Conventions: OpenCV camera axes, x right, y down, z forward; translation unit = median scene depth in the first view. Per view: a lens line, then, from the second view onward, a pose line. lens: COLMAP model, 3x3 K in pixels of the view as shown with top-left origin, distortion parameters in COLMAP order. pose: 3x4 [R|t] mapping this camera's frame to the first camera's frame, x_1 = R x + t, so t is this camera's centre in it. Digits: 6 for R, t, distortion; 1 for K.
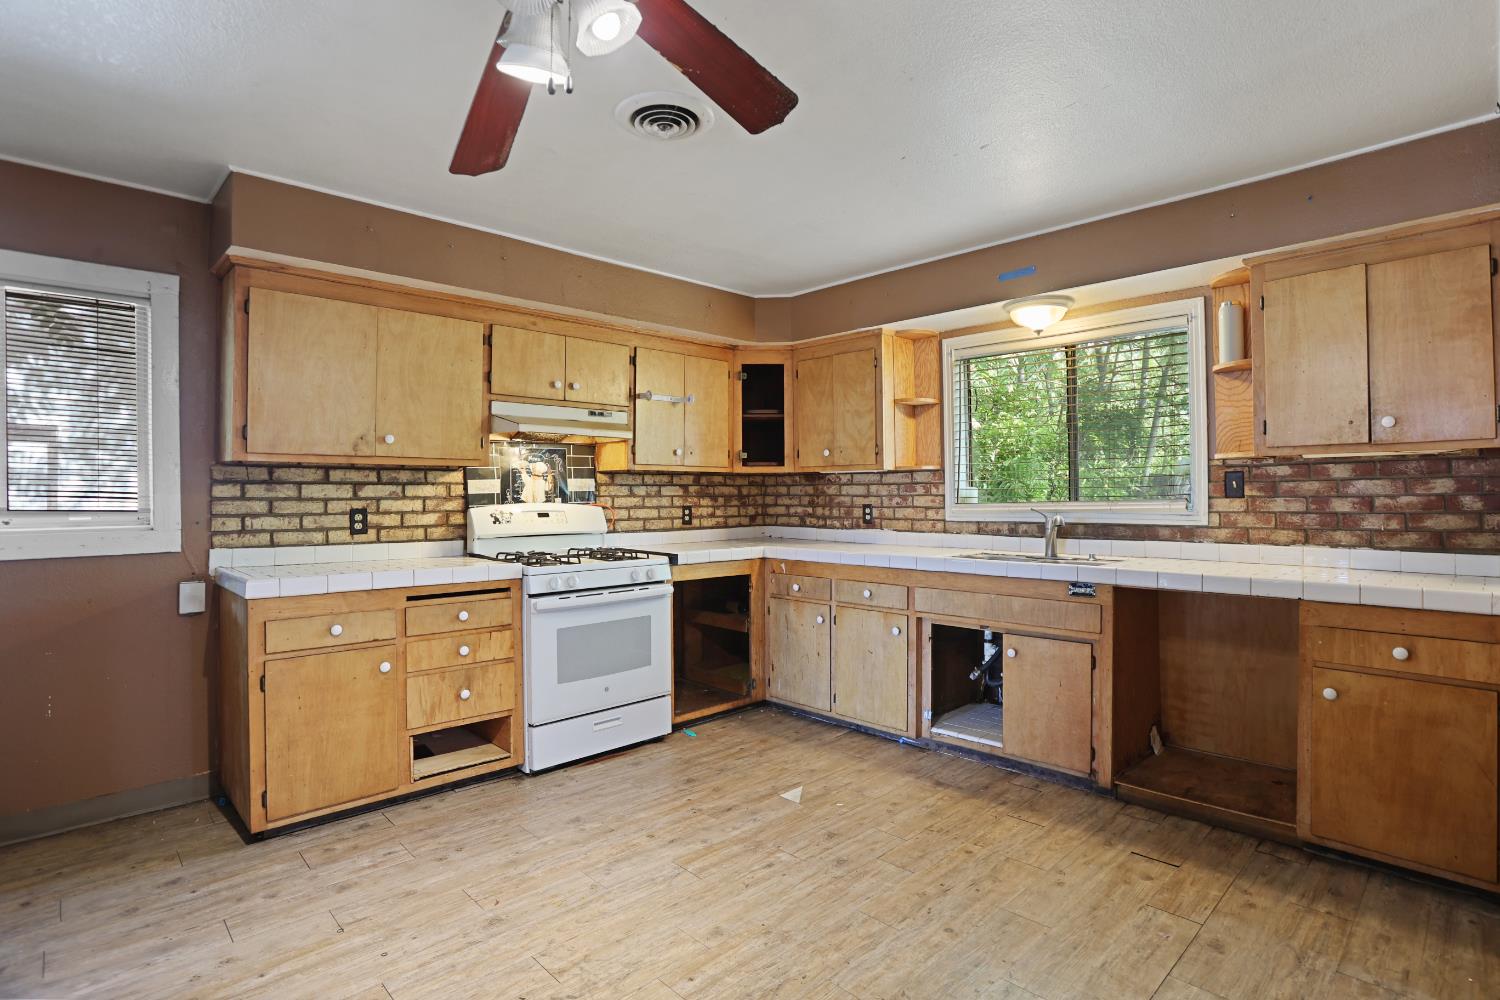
lens RADIAL K [[747.7, 0, 750.0], [0, 747.7, 500.0], [0, 0, 1]] dist [-0.037024, -0.000081]
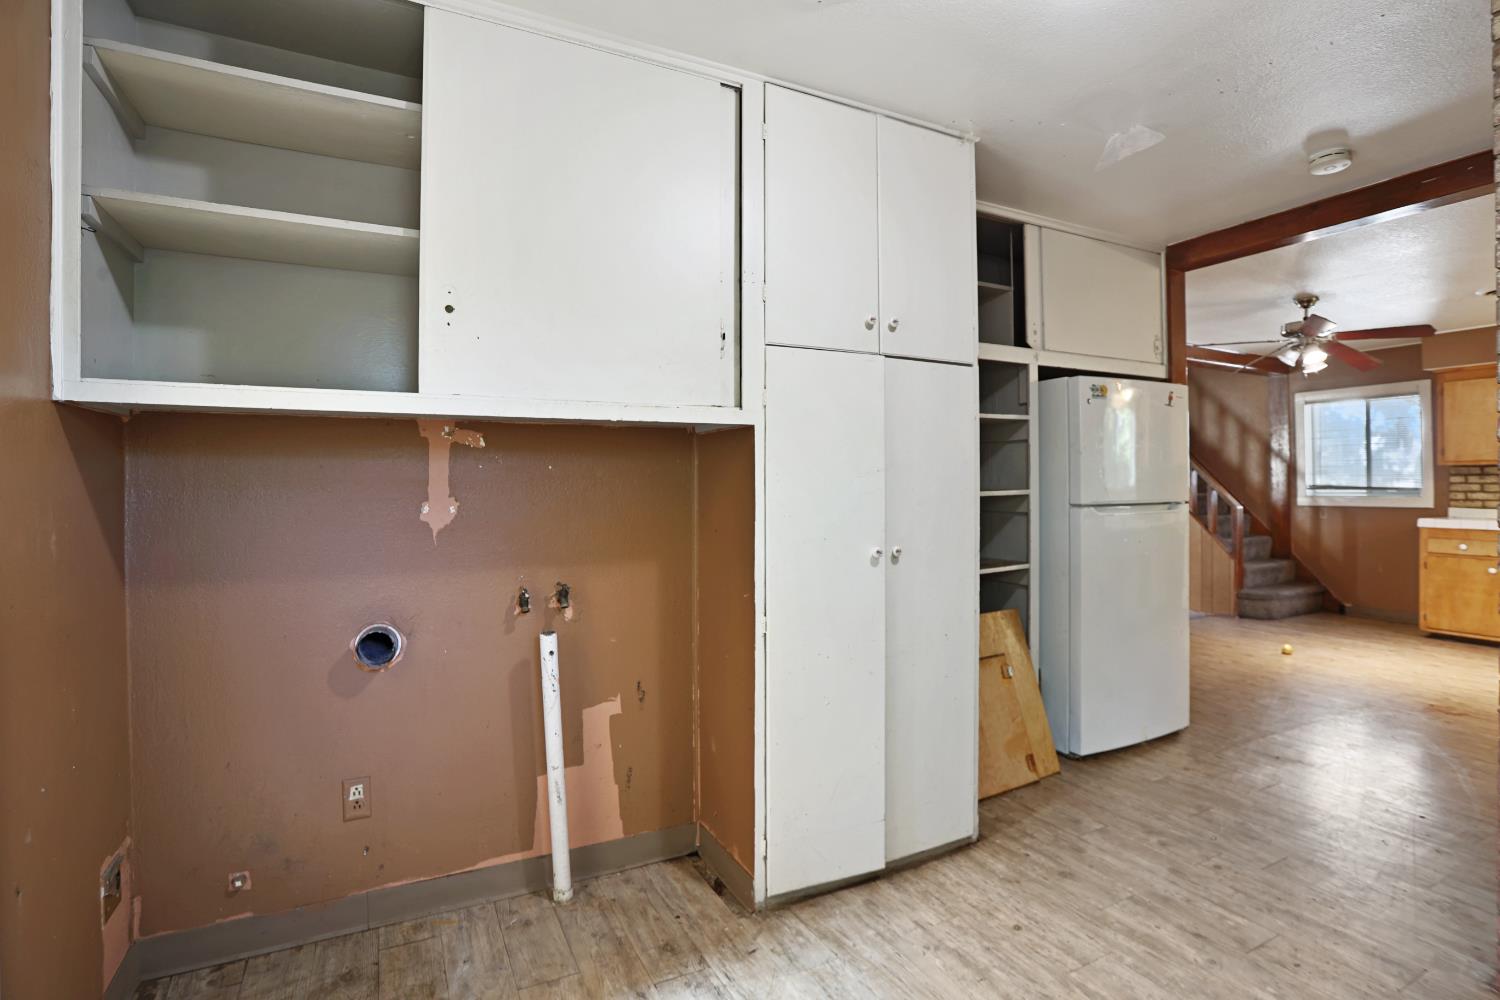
lens RADIAL K [[730.2, 0, 758.2], [0, 730.2, 486.3], [0, 0, 1]] dist [-0.050402, 0.022045]
pose [[-0.283167, 0.002526, -0.959067, 1.528249], [-0.000137, 0.999996, 0.002675, 0.001596], [0.959071, 0.000889, -0.283166, -0.261040]]
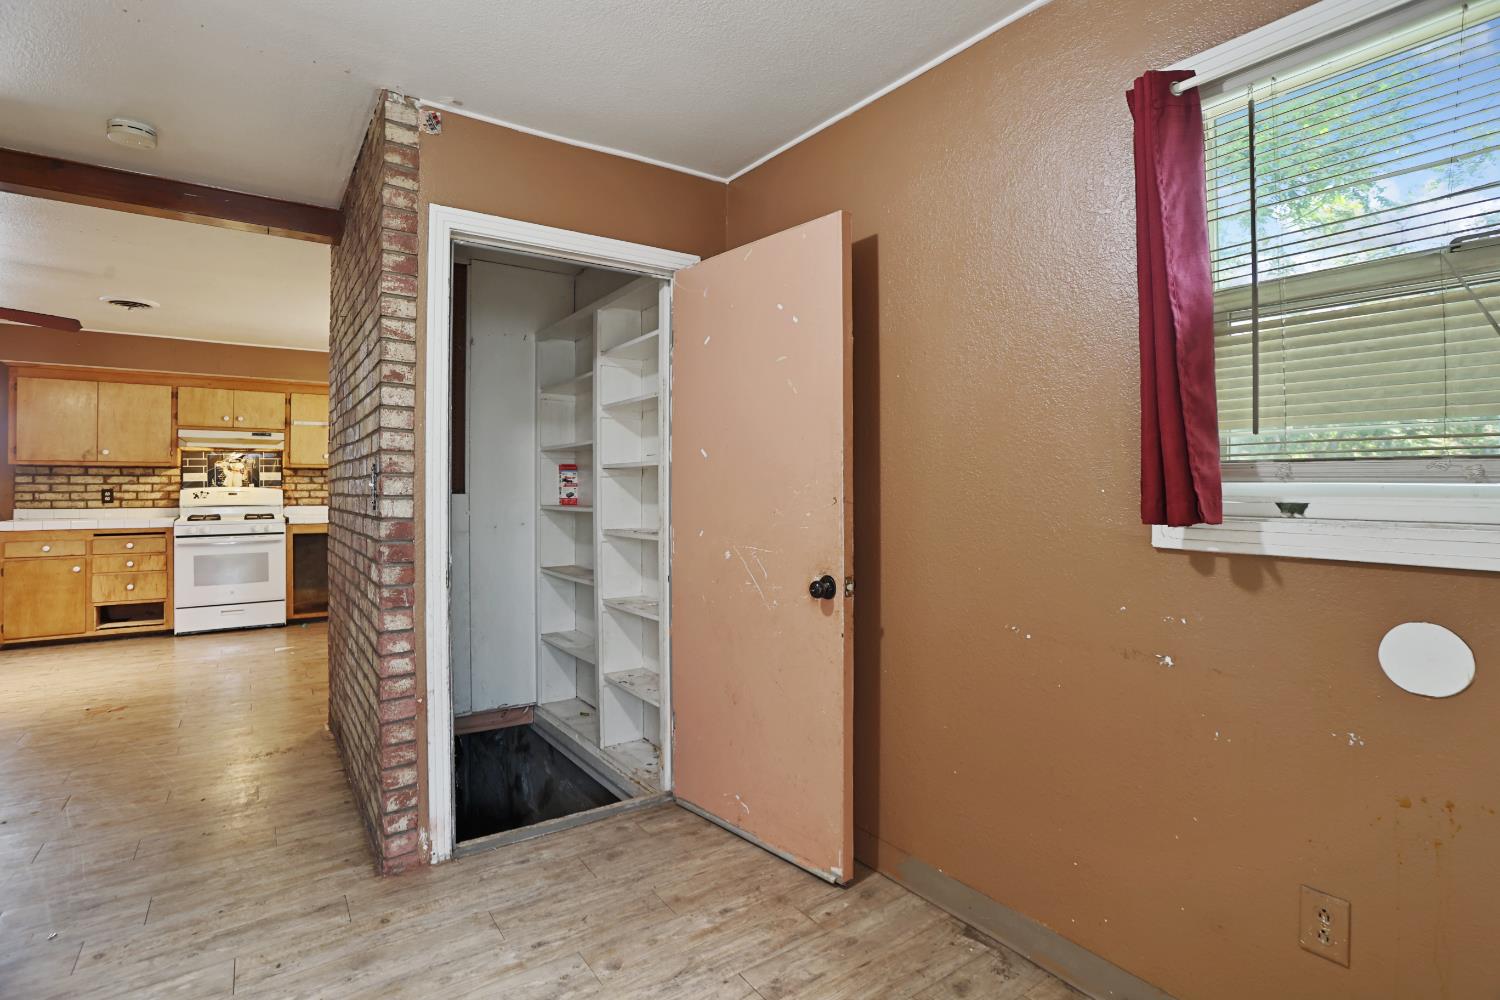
lens RADIAL K [[730.2, 0, 758.2], [0, 730.2, 486.3], [0, 0, 1]] dist [-0.050402, 0.022045]
pose [[0.988023, 0.003842, -0.154262, 1.339625], [-0.004474, 0.999983, -0.003748, 0.003939], [0.154245, 0.004393, 0.988023, -0.495051]]
